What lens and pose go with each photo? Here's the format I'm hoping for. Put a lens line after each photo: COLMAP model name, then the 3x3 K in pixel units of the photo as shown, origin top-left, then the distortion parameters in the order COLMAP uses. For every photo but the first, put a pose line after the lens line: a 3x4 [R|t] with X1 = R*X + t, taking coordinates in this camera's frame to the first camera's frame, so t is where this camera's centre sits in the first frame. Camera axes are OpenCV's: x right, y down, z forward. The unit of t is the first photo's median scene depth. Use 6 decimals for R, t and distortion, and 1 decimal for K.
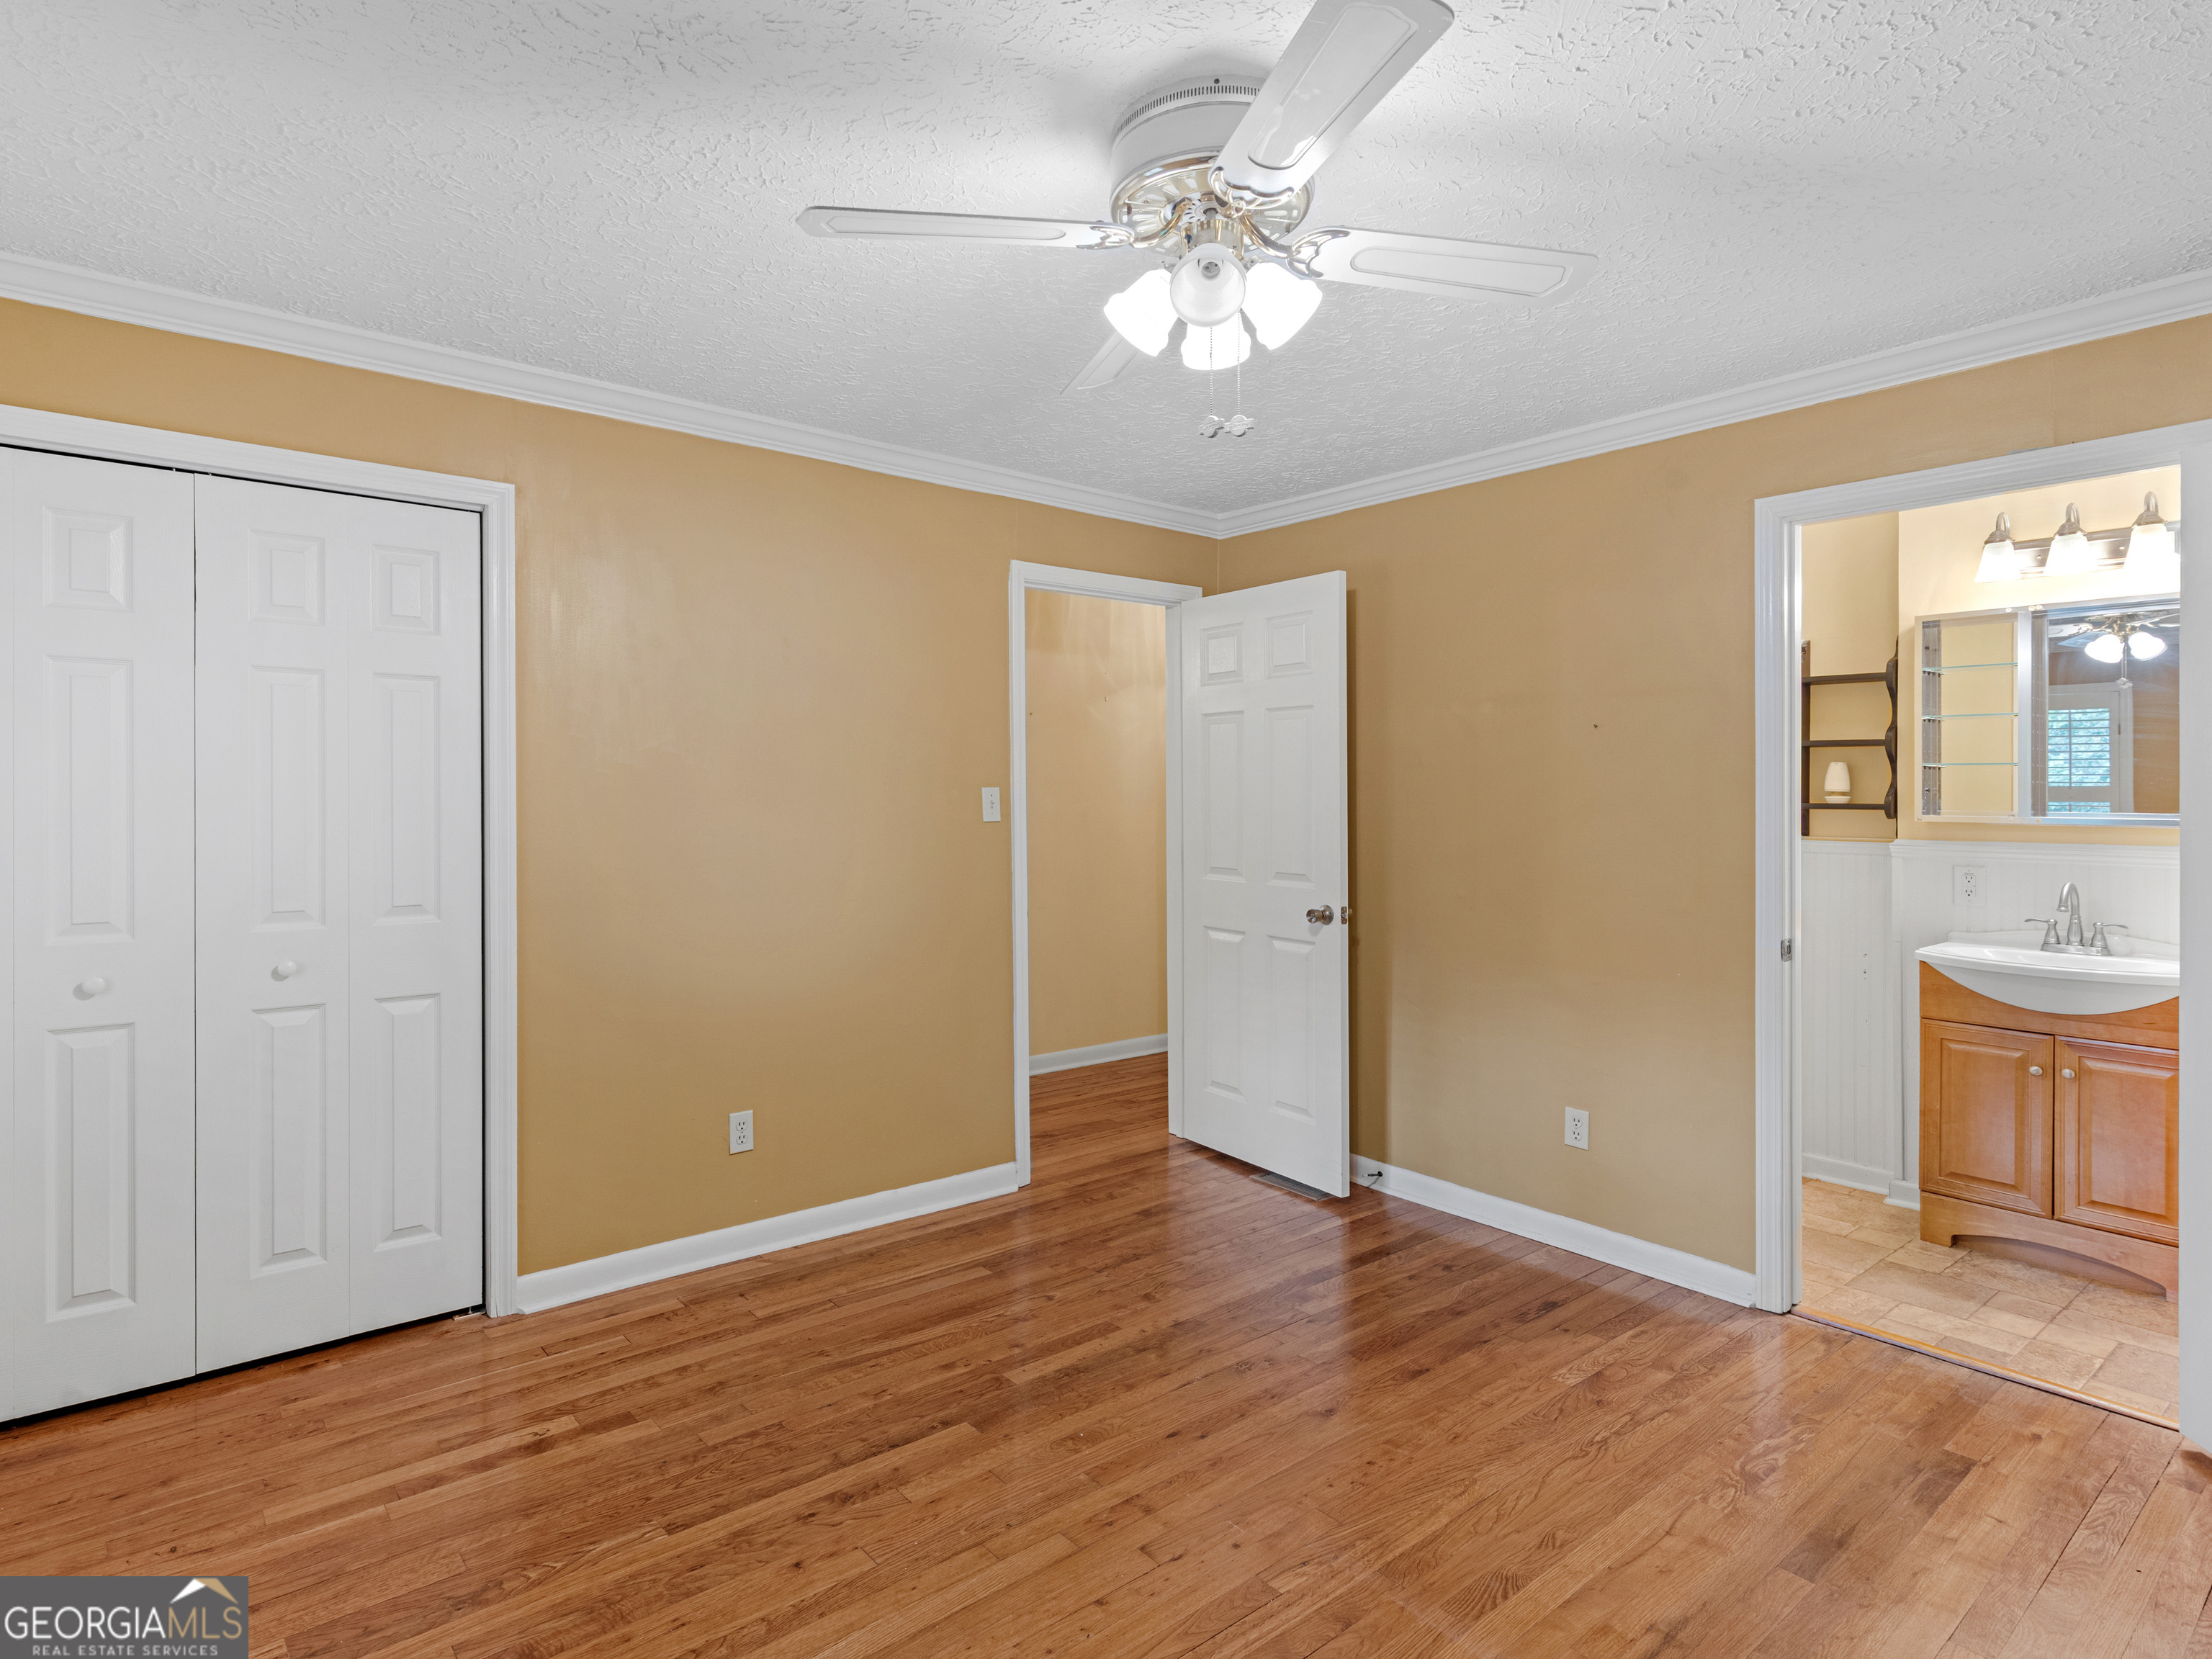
lens RADIAL K [[1161.6, 0, 1102.2], [0, 1161.6, 816.6], [0, 0, 1]] dist [0.005755, -0.001831]
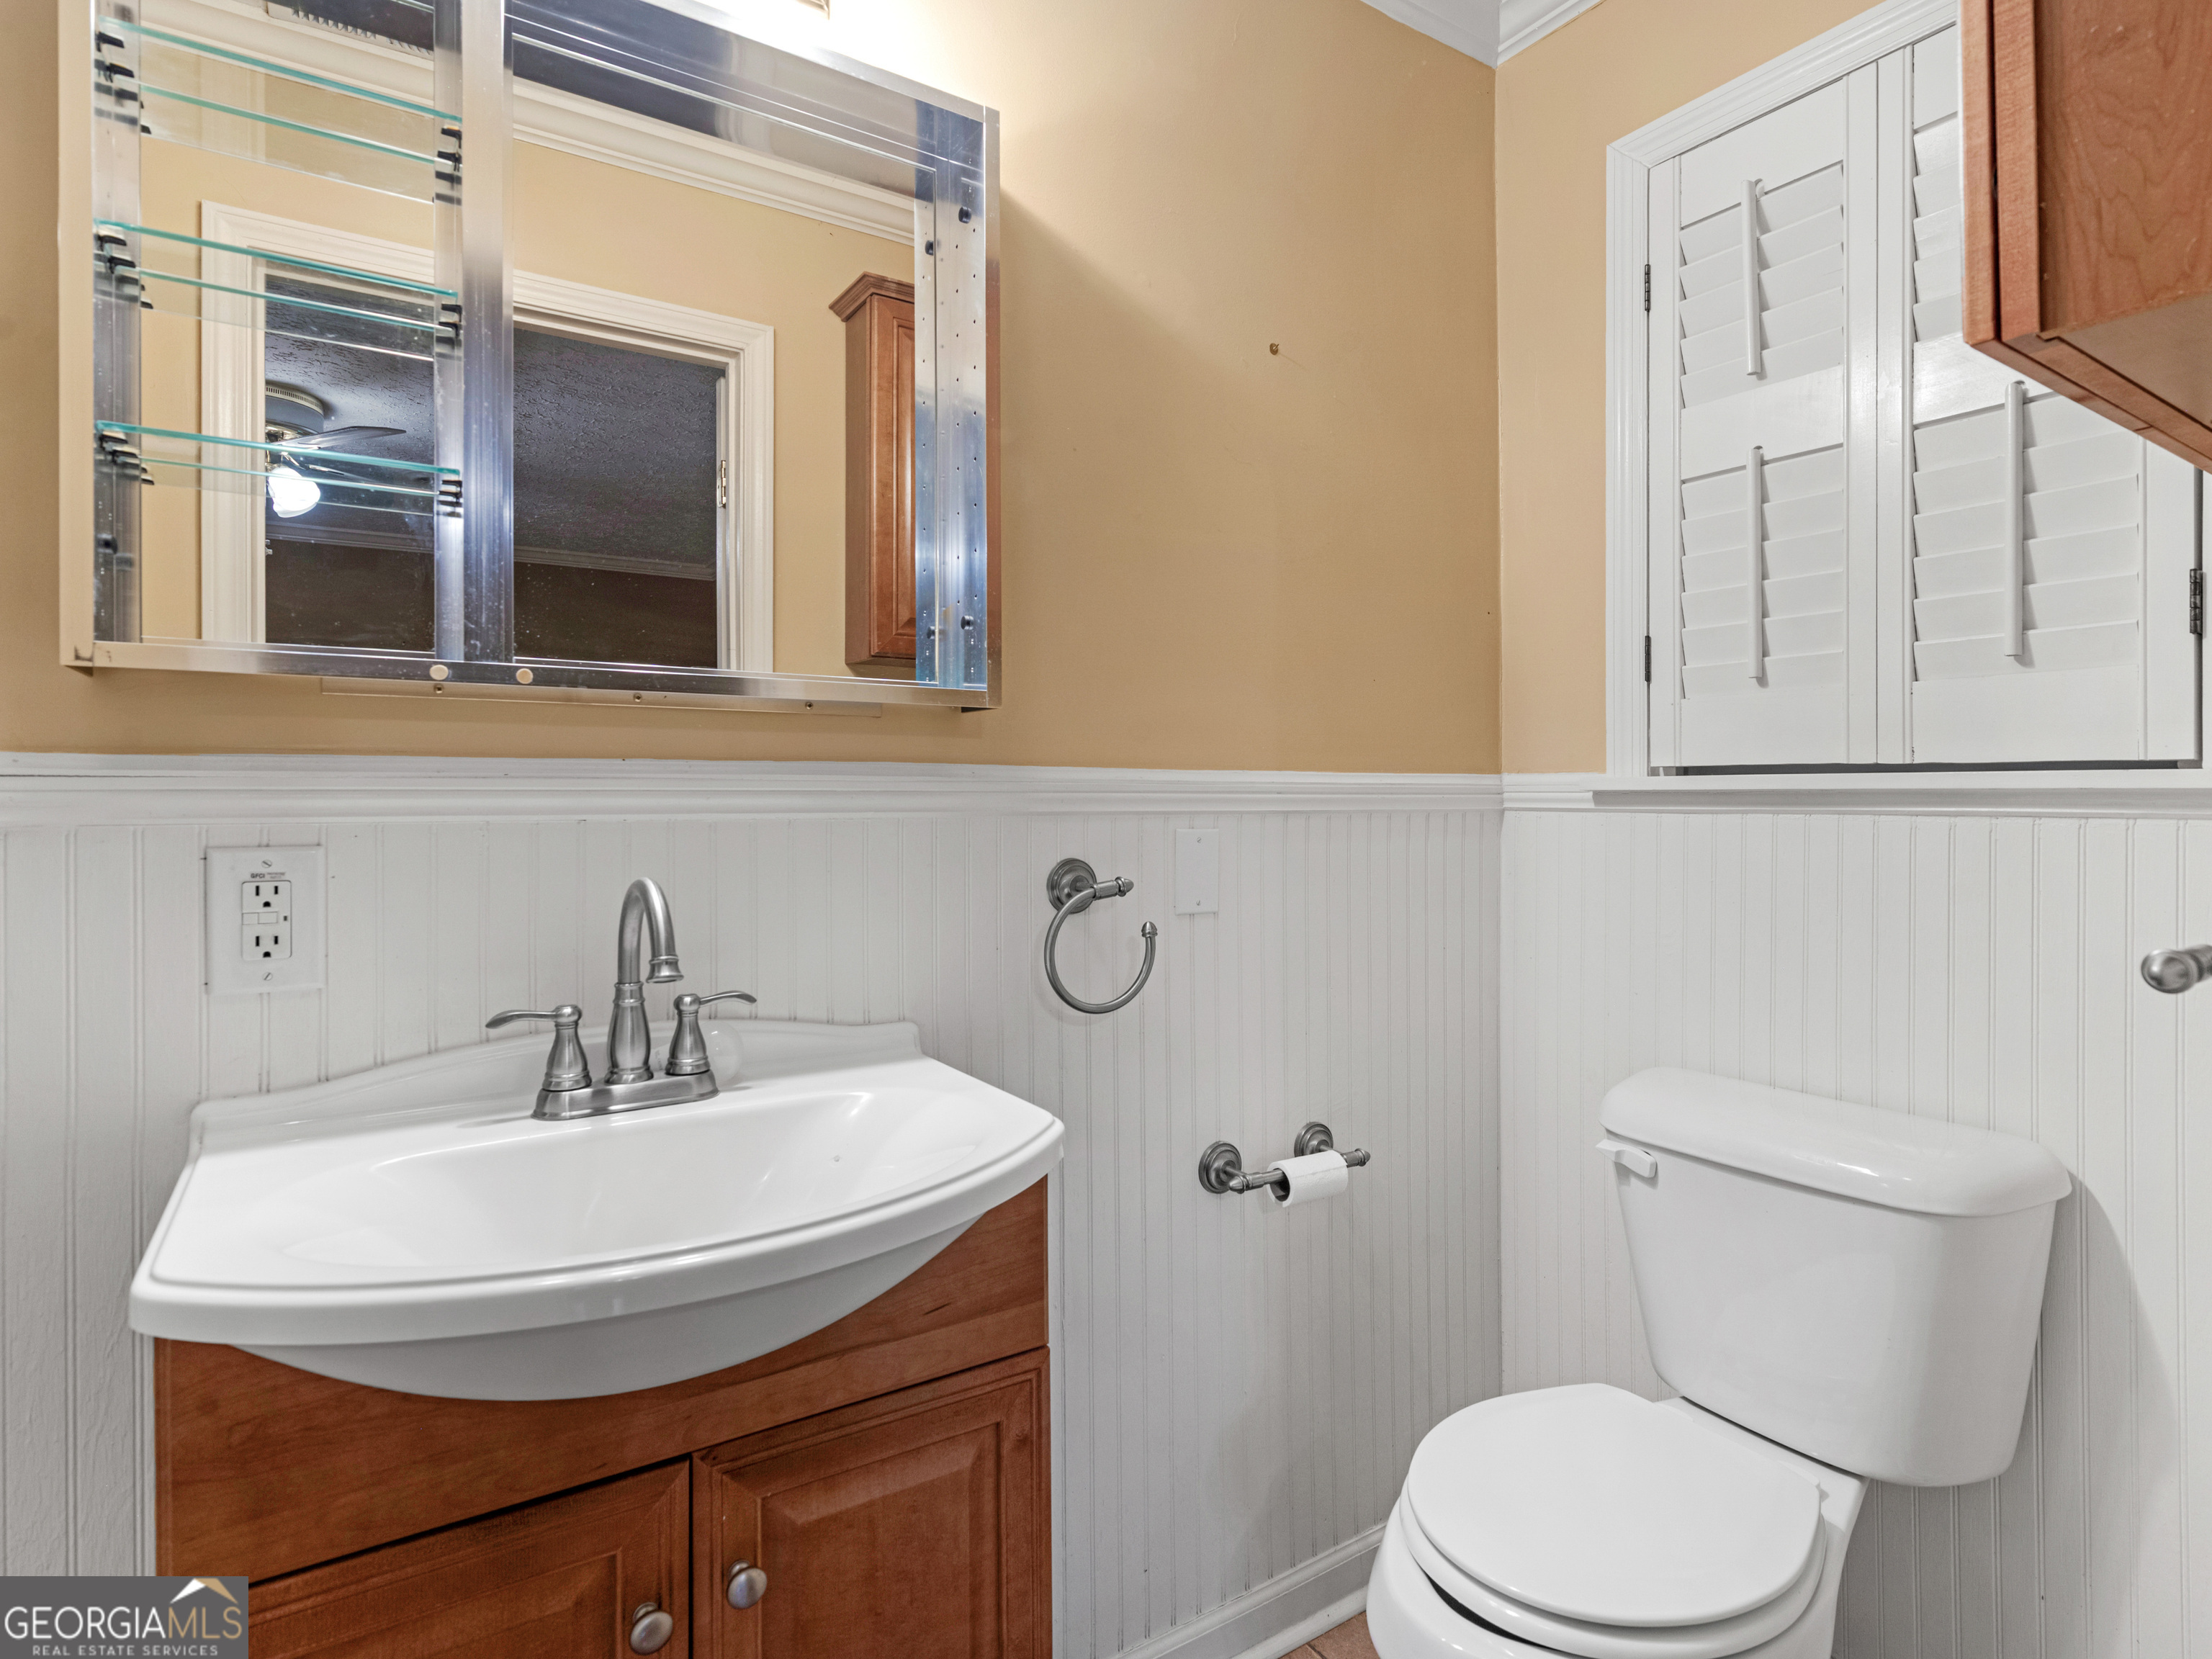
lens RADIAL K [[1161.6, 0, 1105.1], [0, 1161.6, 808.3], [0, 0, 1]] dist [0.005755, -0.001831]
pose [[0.118078, -0.006595, 0.992982, 0.546399], [0.009143, 0.999943, 0.005554, 0.037692], [-0.992962, 0.008423, 0.118132, 0.844996]]
